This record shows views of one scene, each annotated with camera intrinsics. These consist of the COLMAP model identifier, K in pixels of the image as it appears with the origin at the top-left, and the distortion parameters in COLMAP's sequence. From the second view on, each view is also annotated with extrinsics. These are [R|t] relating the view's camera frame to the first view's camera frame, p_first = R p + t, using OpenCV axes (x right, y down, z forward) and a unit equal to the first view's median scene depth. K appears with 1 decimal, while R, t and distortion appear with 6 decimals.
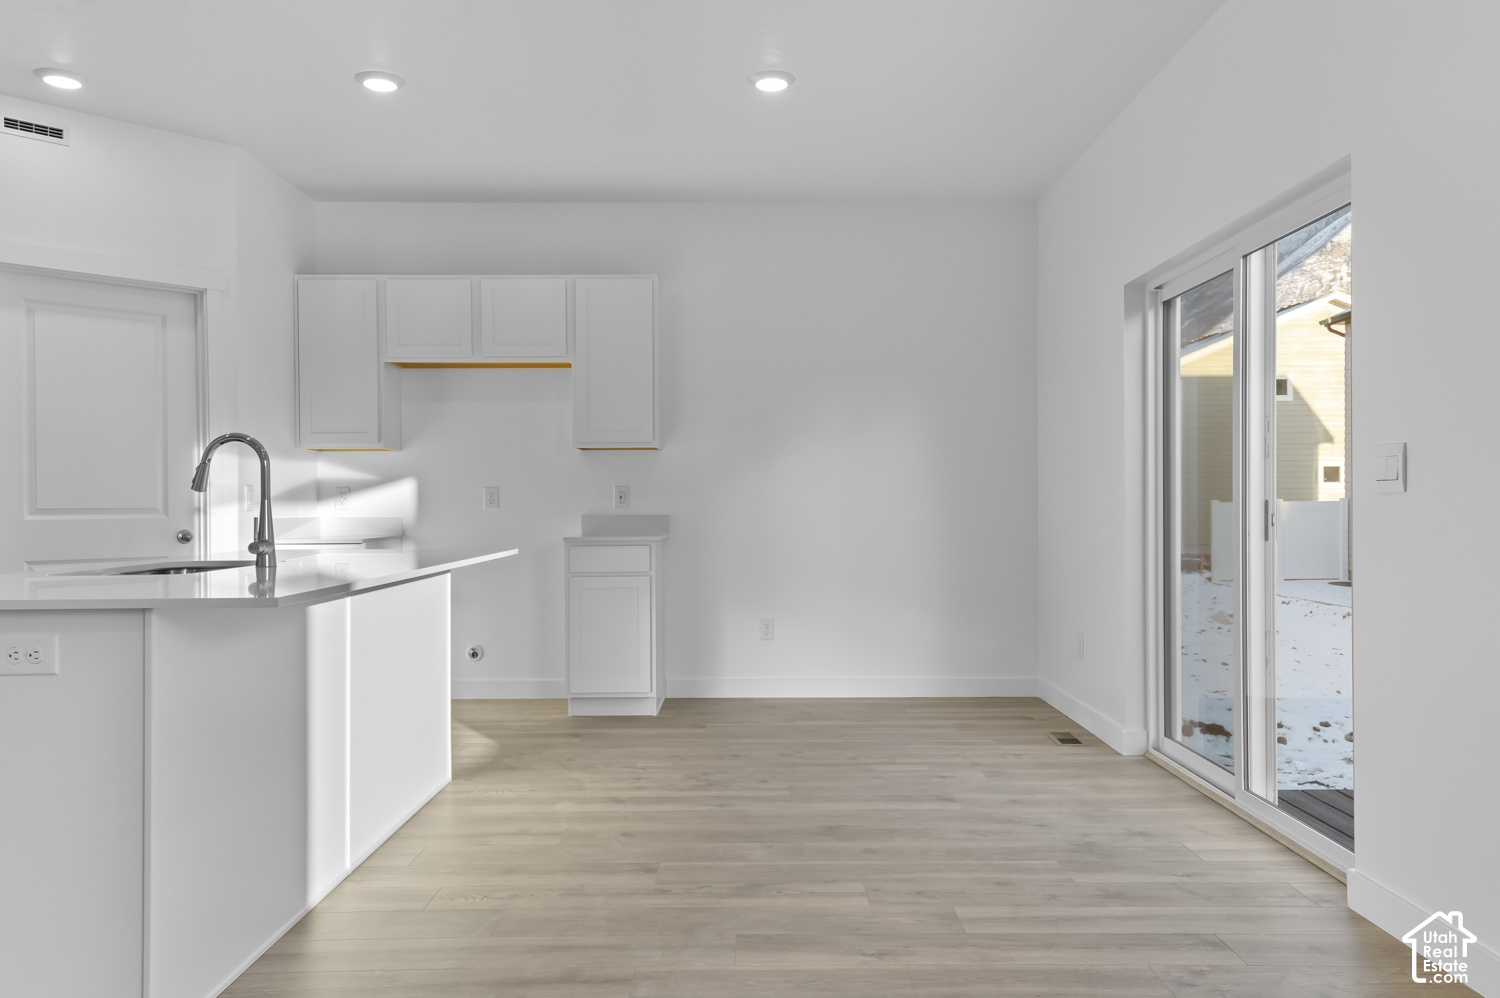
lens RADIAL K [[1065.9, 0, 742.0], [0, 1065.9, 505.0], [0, 0, 1]] dist [0.028916, 0.000949]
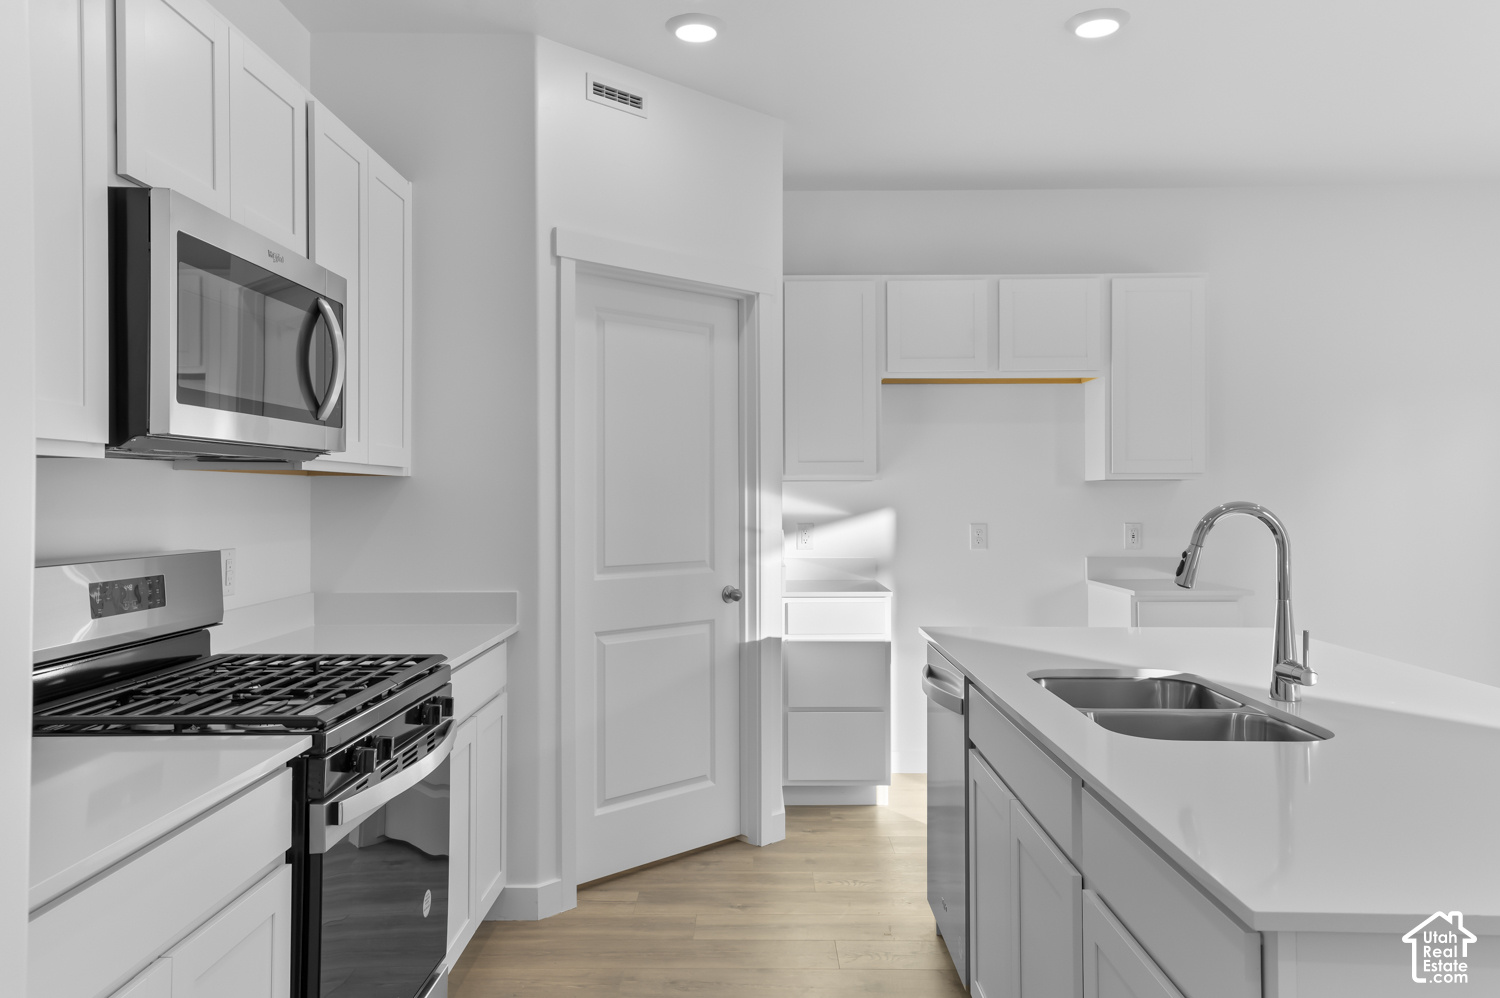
lens RADIAL K [[1065.9, 0, 777.6], [0, 1065.9, 492.6], [0, 0, 1]] dist [0.028916, 0.000949]
pose [[0.999995, 0.001025, 0.003136, -0.421886], [-0.000998, 0.999964, -0.008458, -0.036002], [-0.003144, 0.008454, 0.999959, 0.161248]]
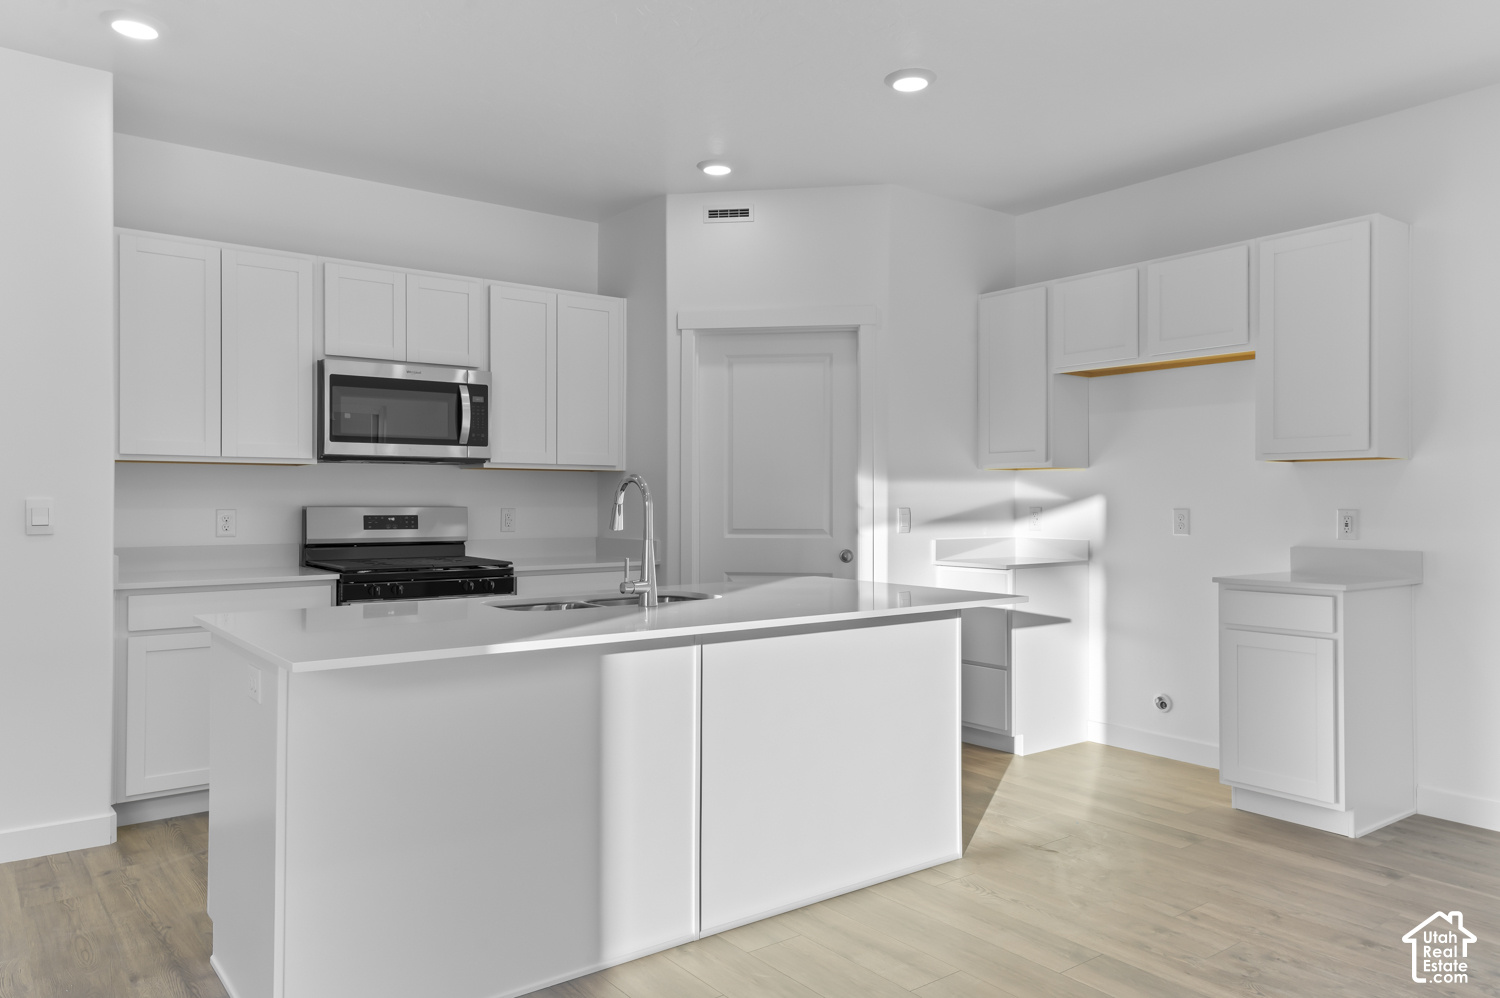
lens RADIAL K [[1012.2, 0, 752.4], [0, 1012.2, 493.6], [0, 0, 1]] dist [0.013539, 0.005066]
pose [[0.622352, -0.001390, -0.782736, 0.191737], [-0.005852, 0.999962, -0.006429, -0.022939], [0.782716, 0.008582, 0.622320, 0.253385]]
